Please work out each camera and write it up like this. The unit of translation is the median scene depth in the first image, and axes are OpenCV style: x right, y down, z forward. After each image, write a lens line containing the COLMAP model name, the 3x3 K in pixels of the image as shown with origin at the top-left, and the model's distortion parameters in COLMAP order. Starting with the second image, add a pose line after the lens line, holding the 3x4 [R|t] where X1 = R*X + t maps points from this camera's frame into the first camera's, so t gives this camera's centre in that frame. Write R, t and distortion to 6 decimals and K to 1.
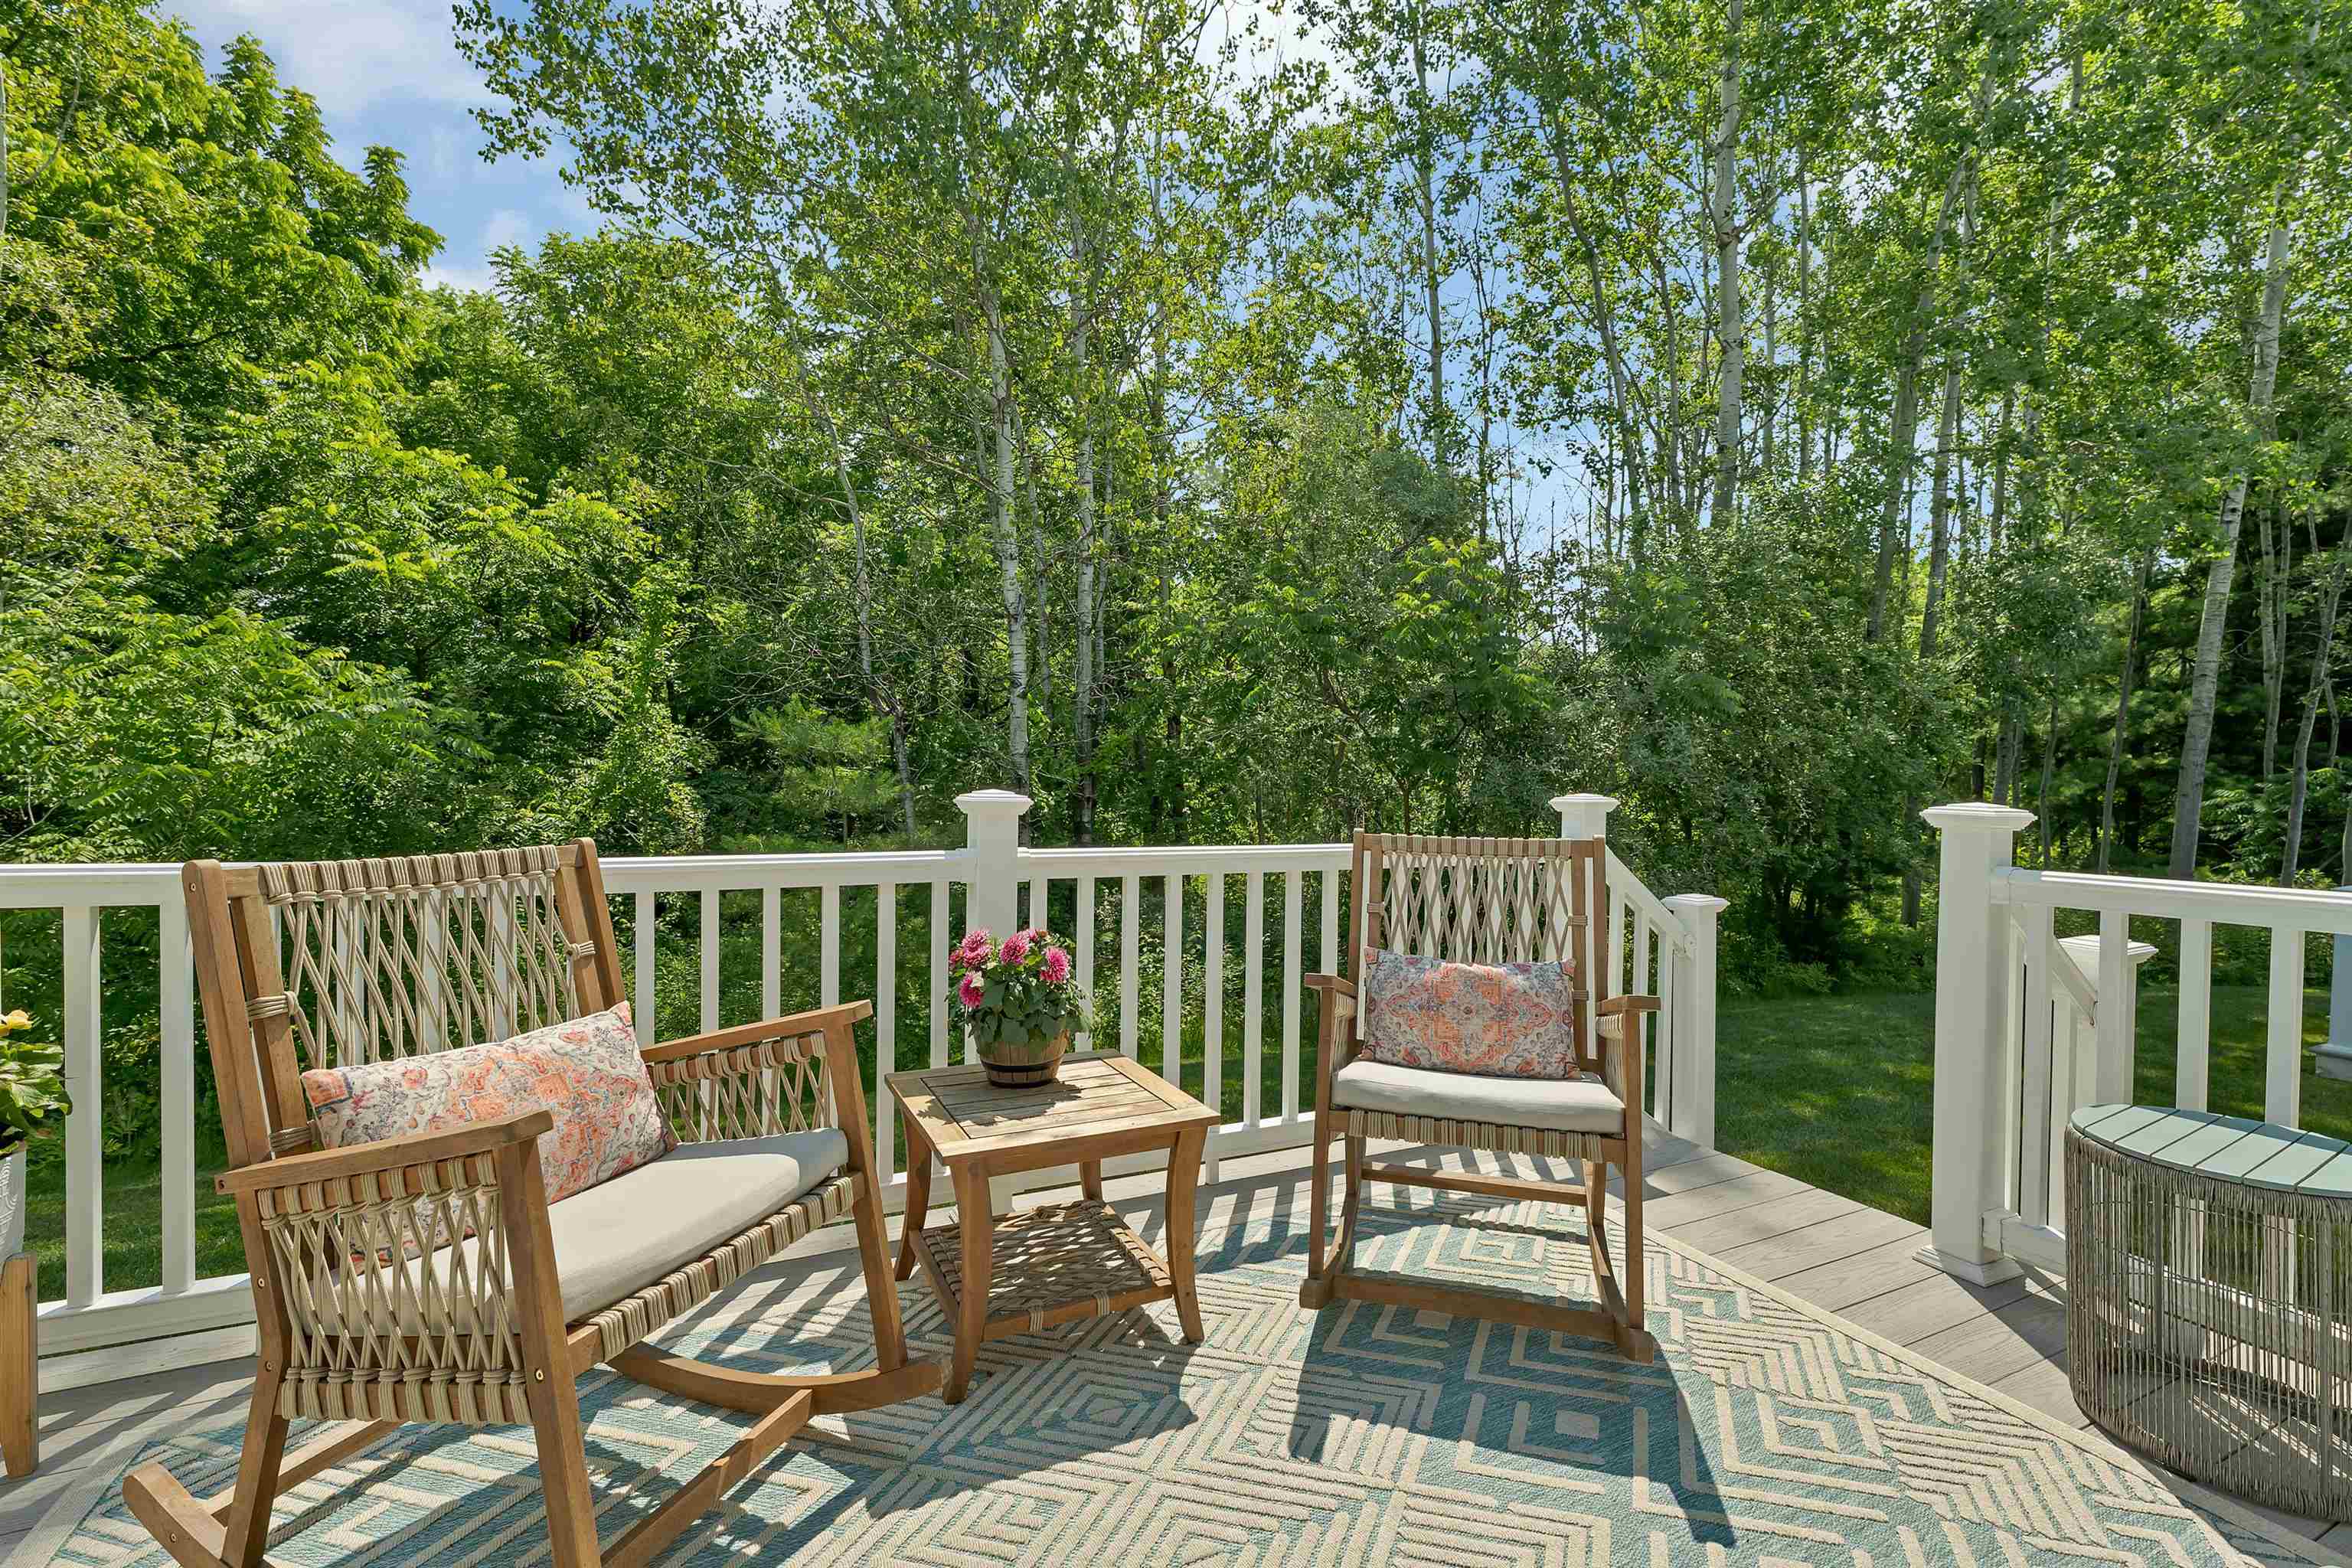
lens RADIAL K [[1021.2, 0, 1151.1], [0, 1021.2, 779.5], [0, 0, 1]] dist [-0.018807, -0.000076]
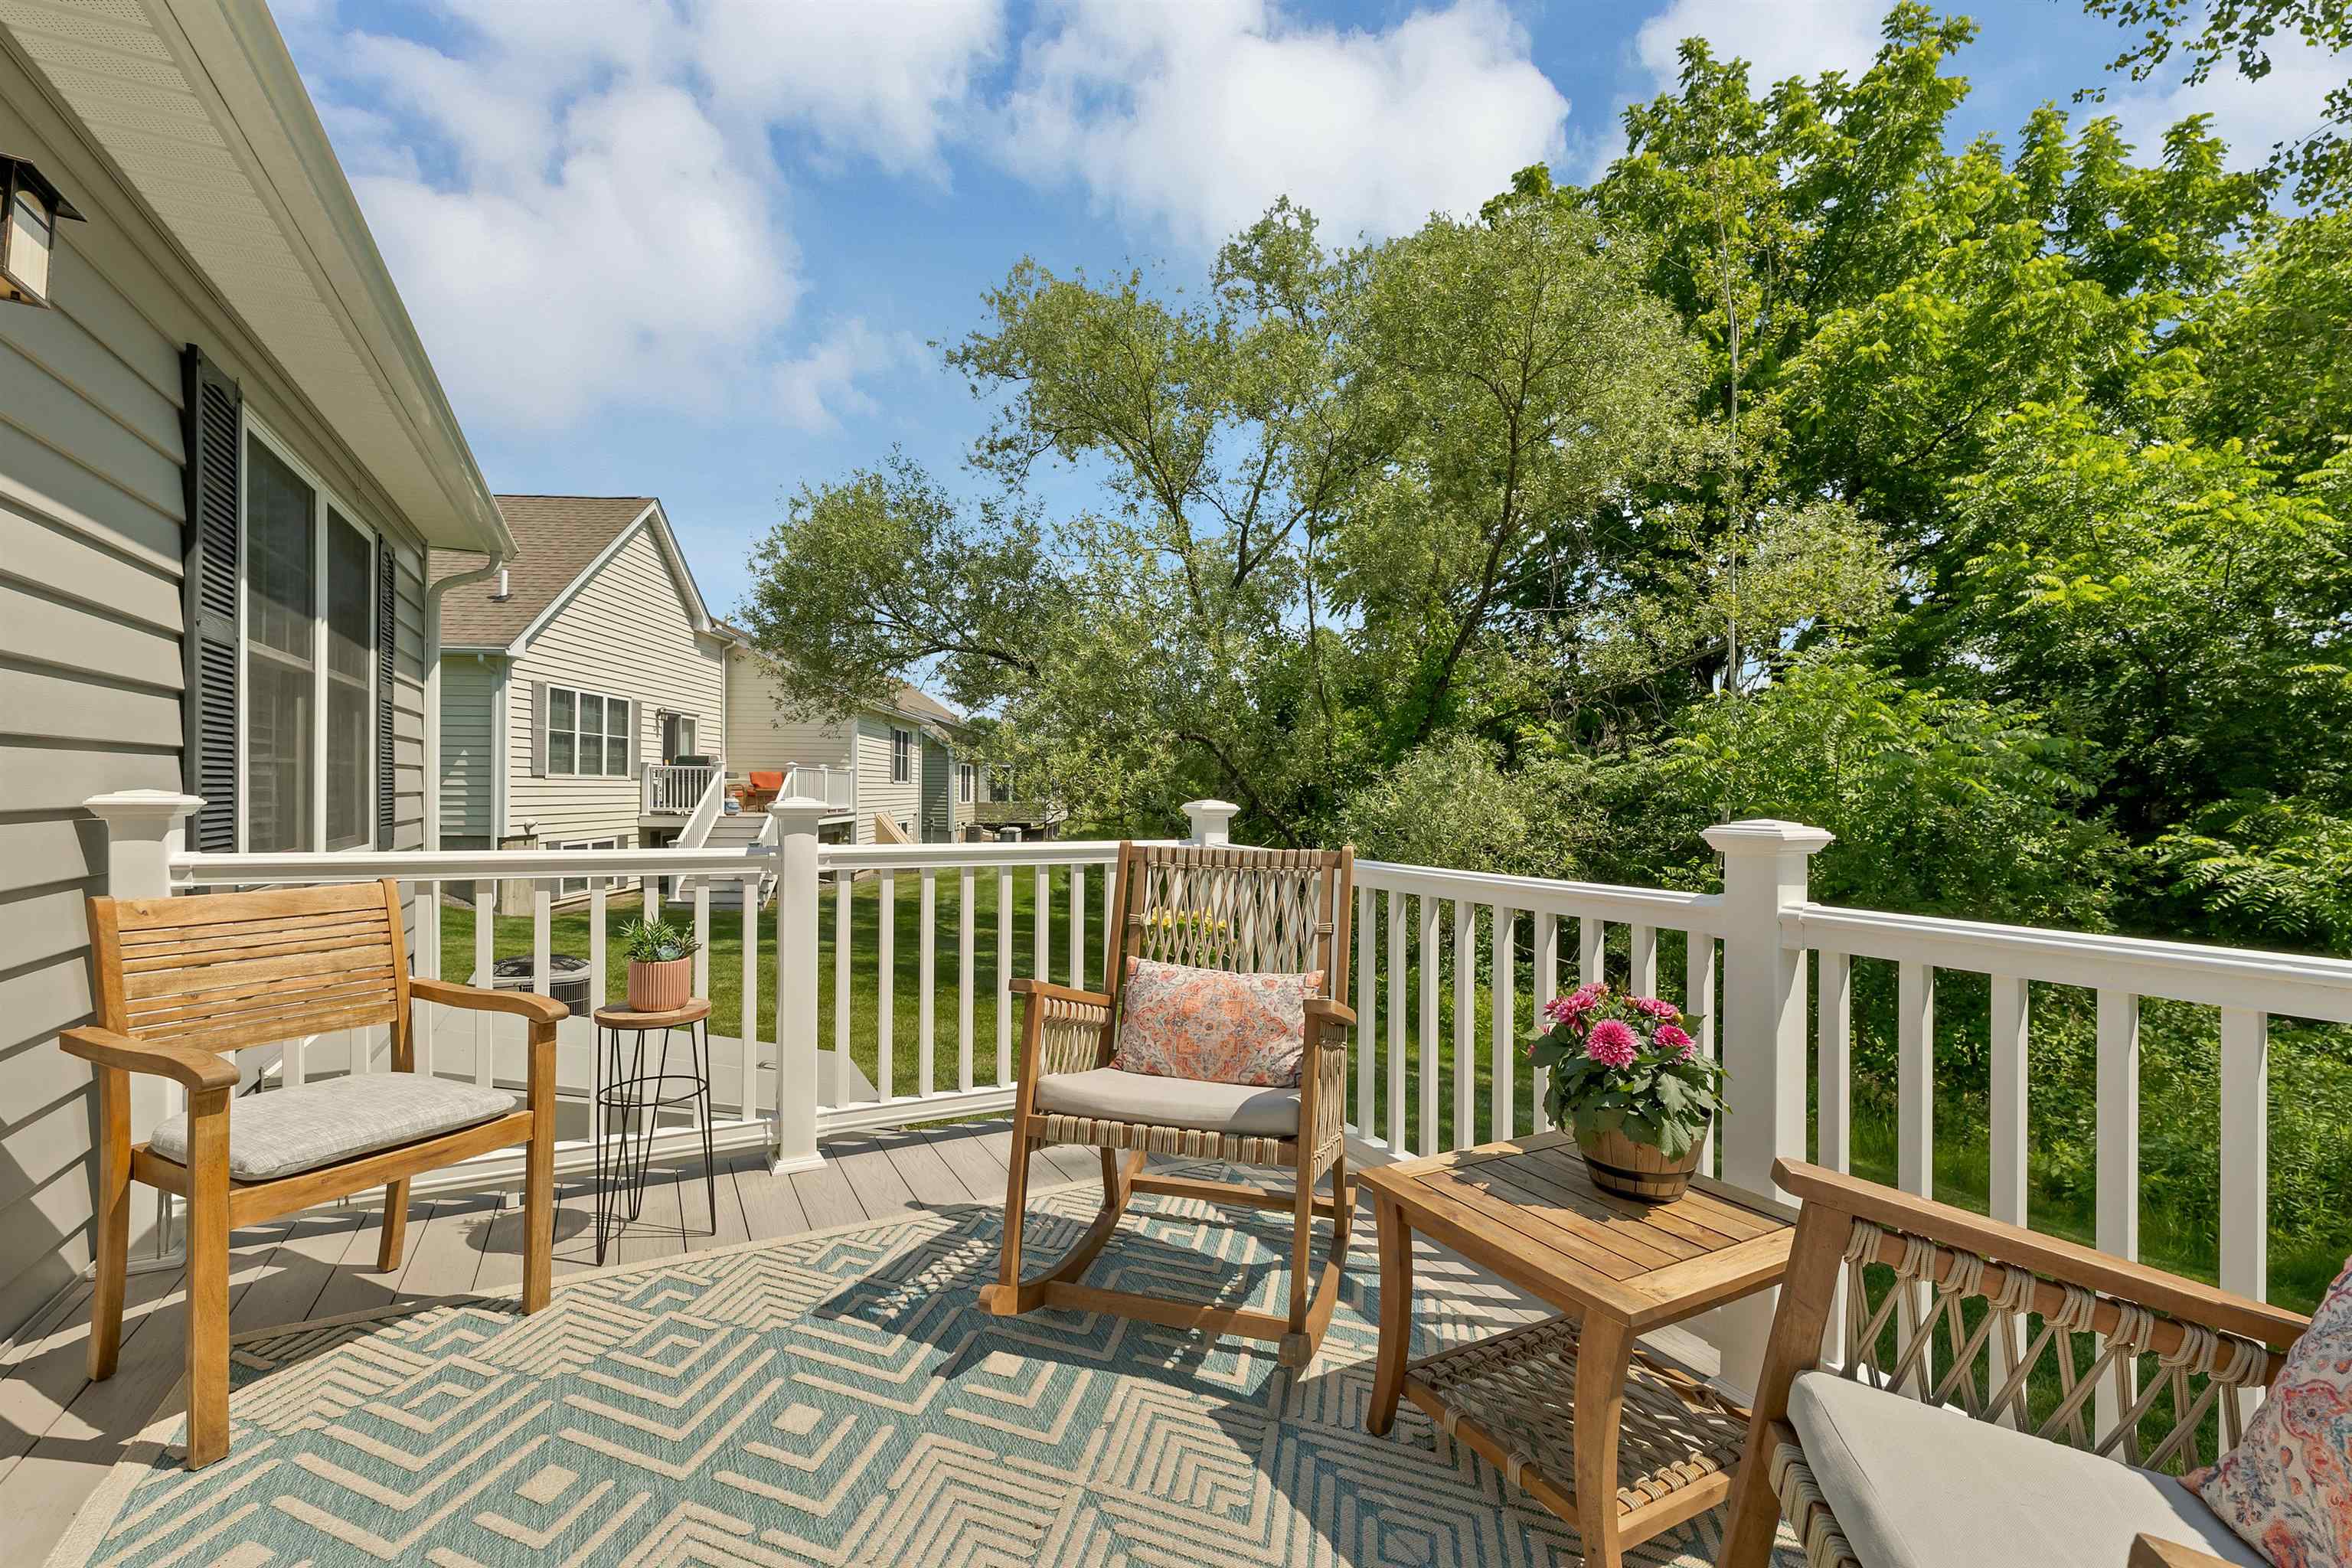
lens RADIAL K [[978.4, 0, 1173.4], [0, 978.4, 797.1], [0, 0, 1]] dist [-0.001751, -0.000226]
pose [[0.065164, -0.007754, -0.997844, 0.539181], [-0.015494, 0.999841, -0.008781, 0.004684], [0.997754, 0.016033, 0.065034, 0.526520]]
